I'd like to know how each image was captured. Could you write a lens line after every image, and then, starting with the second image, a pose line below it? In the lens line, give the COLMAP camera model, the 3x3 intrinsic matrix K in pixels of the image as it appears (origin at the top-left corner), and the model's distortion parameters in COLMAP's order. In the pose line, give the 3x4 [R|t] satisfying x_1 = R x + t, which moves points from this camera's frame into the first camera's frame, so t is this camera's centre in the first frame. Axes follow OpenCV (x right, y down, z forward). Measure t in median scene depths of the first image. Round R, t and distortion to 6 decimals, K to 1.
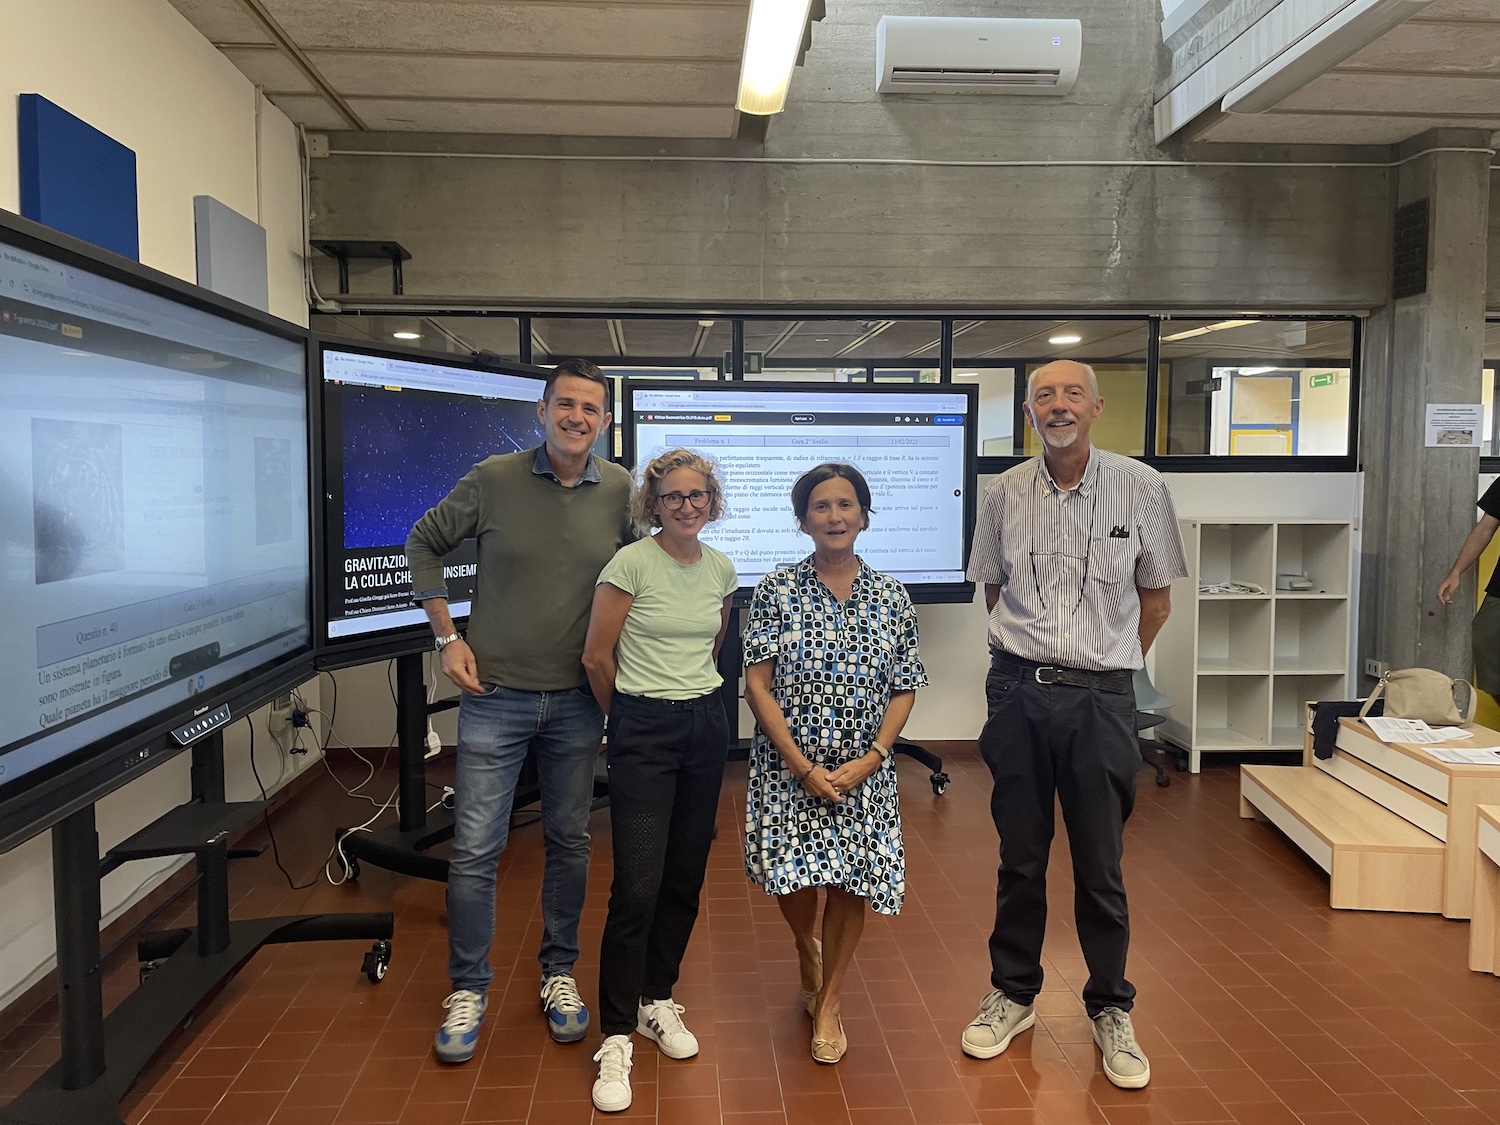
lens RADIAL K [[1161.8, 0, 742.4], [0, 1161.8, 548.7], [0, 0, 1]] dist [0.096029, -0.113424]
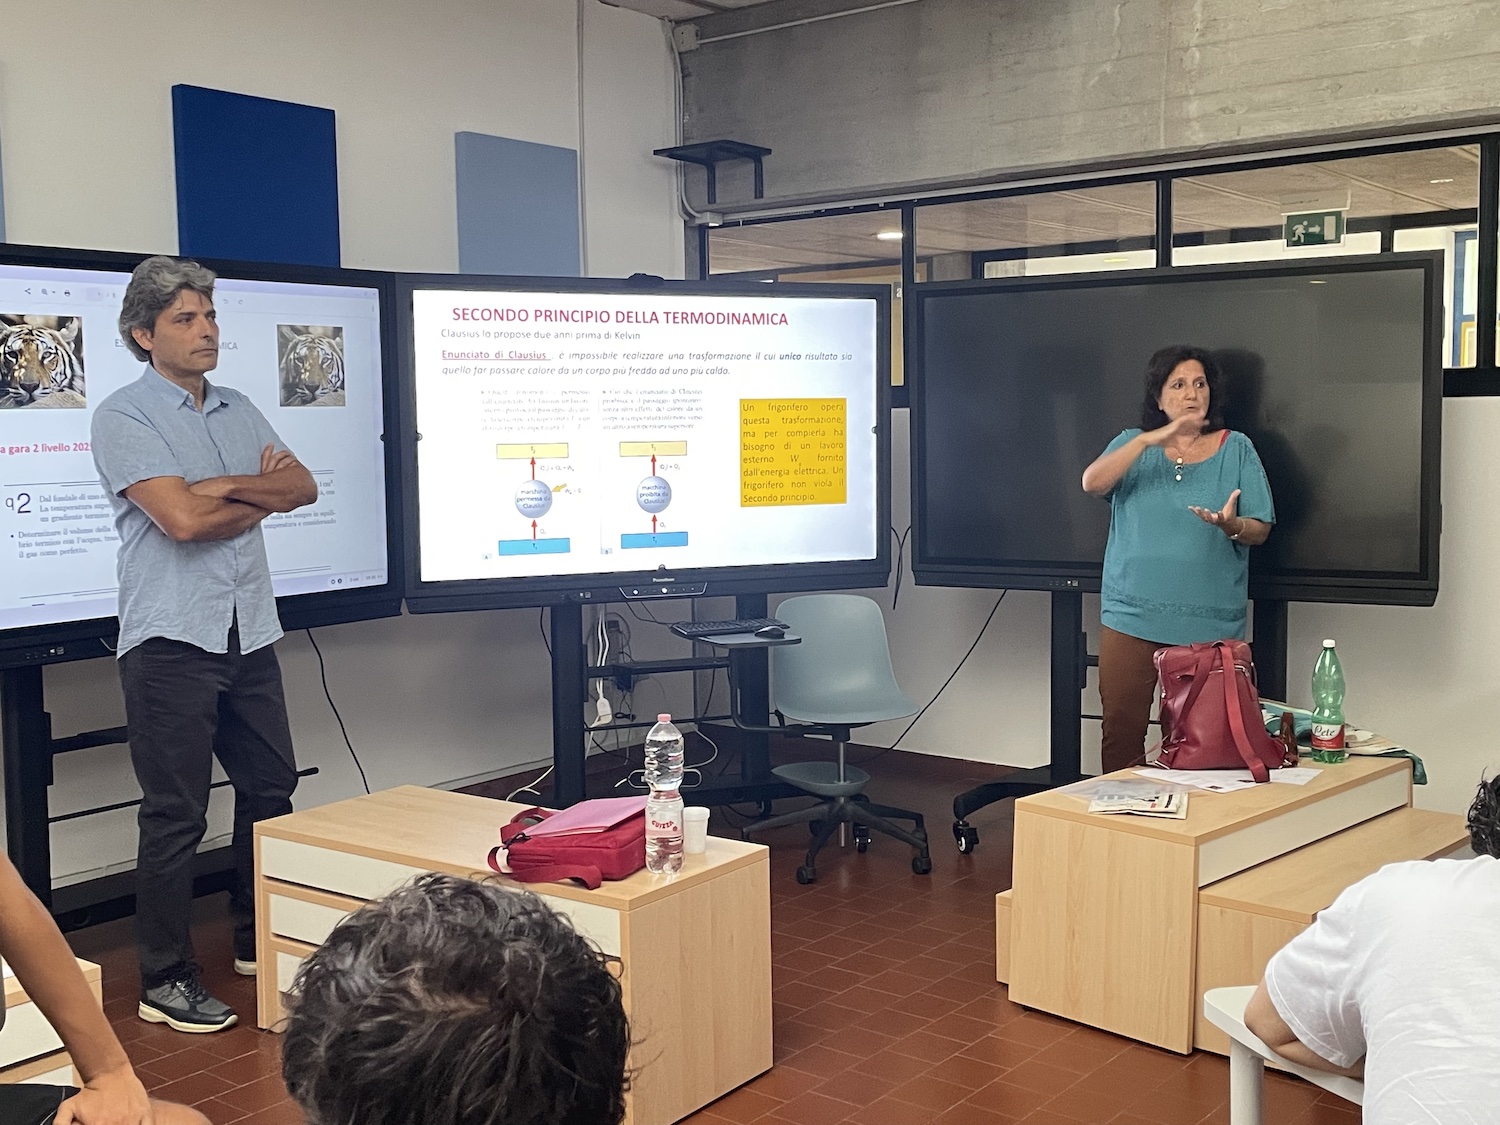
lens RADIAL K [[1679.2, 0, 748.9], [0, 1679.2, 542.6], [0, 0, 1]] dist [0.149189, -0.296320]
pose [[0.742468, 0.040444, -0.668659, 0.516871], [-0.024764, 0.999151, 0.032936, -0.007375], [0.669423, -0.007895, 0.742839, 0.084104]]
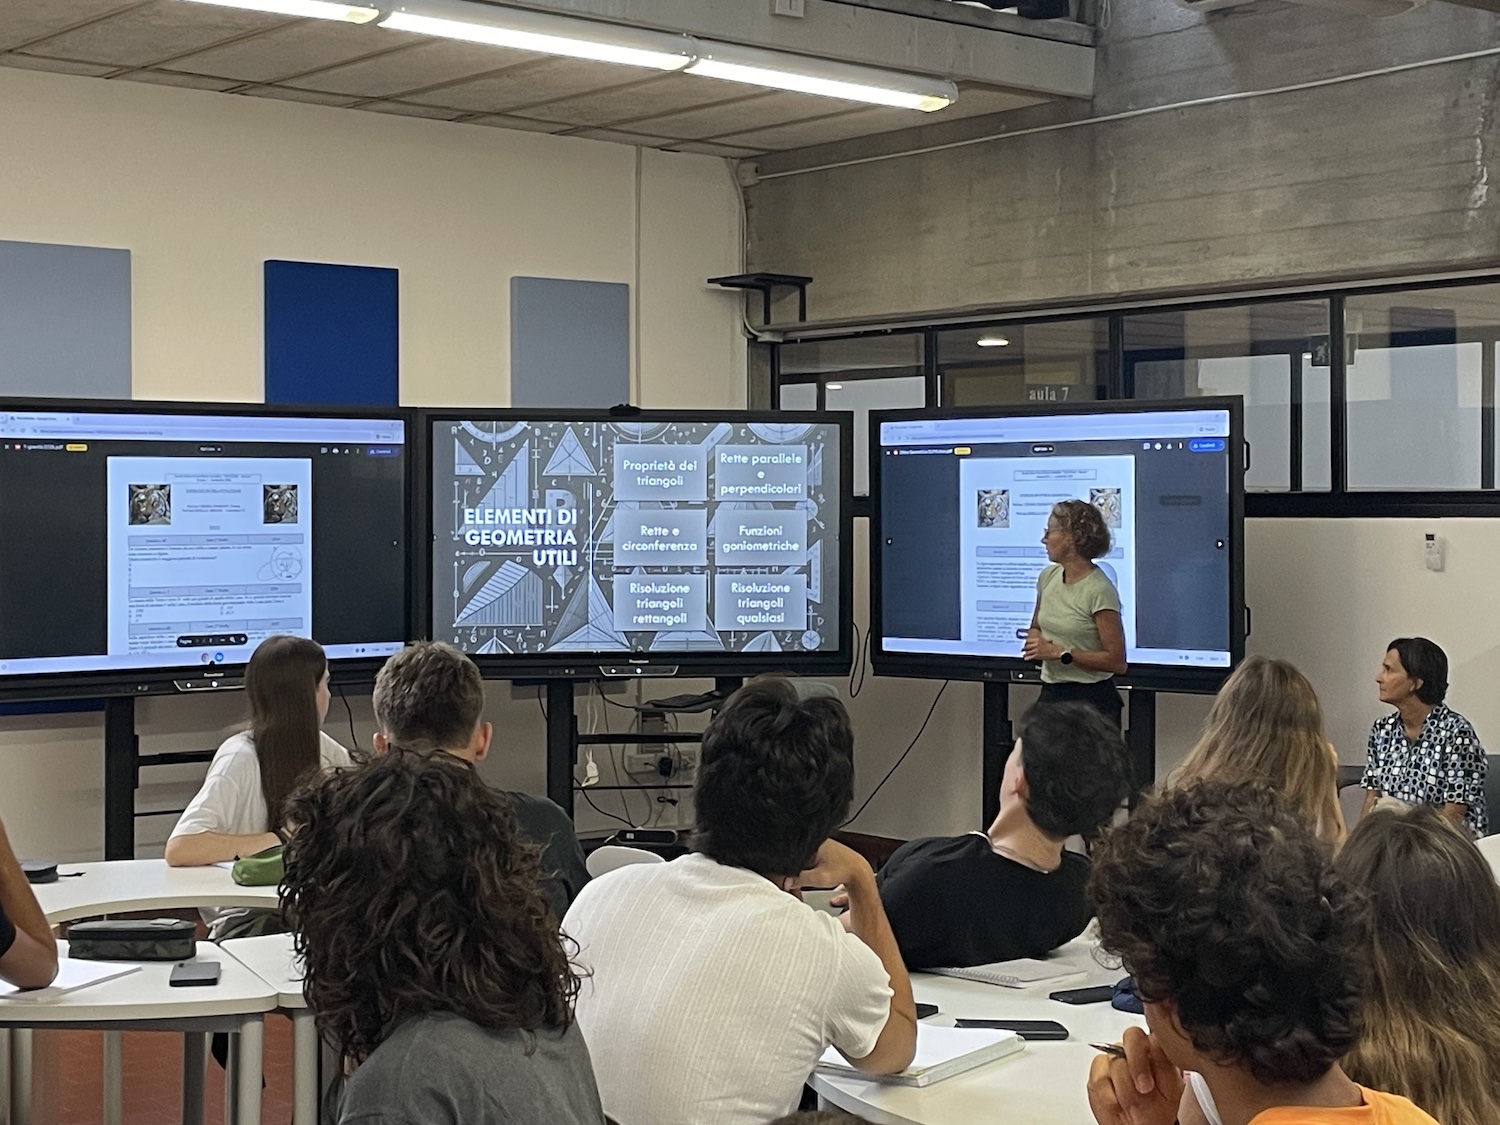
lens RADIAL K [[2592.3, 0, 750.0], [0, 2592.3, 562.5], [0, 0, 1]] dist [0.078471, 0.004898]
pose [[0.569056, 0.015972, -0.822144, 1.318370], [-0.046599, 0.998831, -0.012849, -0.000792], [0.820978, 0.045623, 0.569135, -0.171050]]
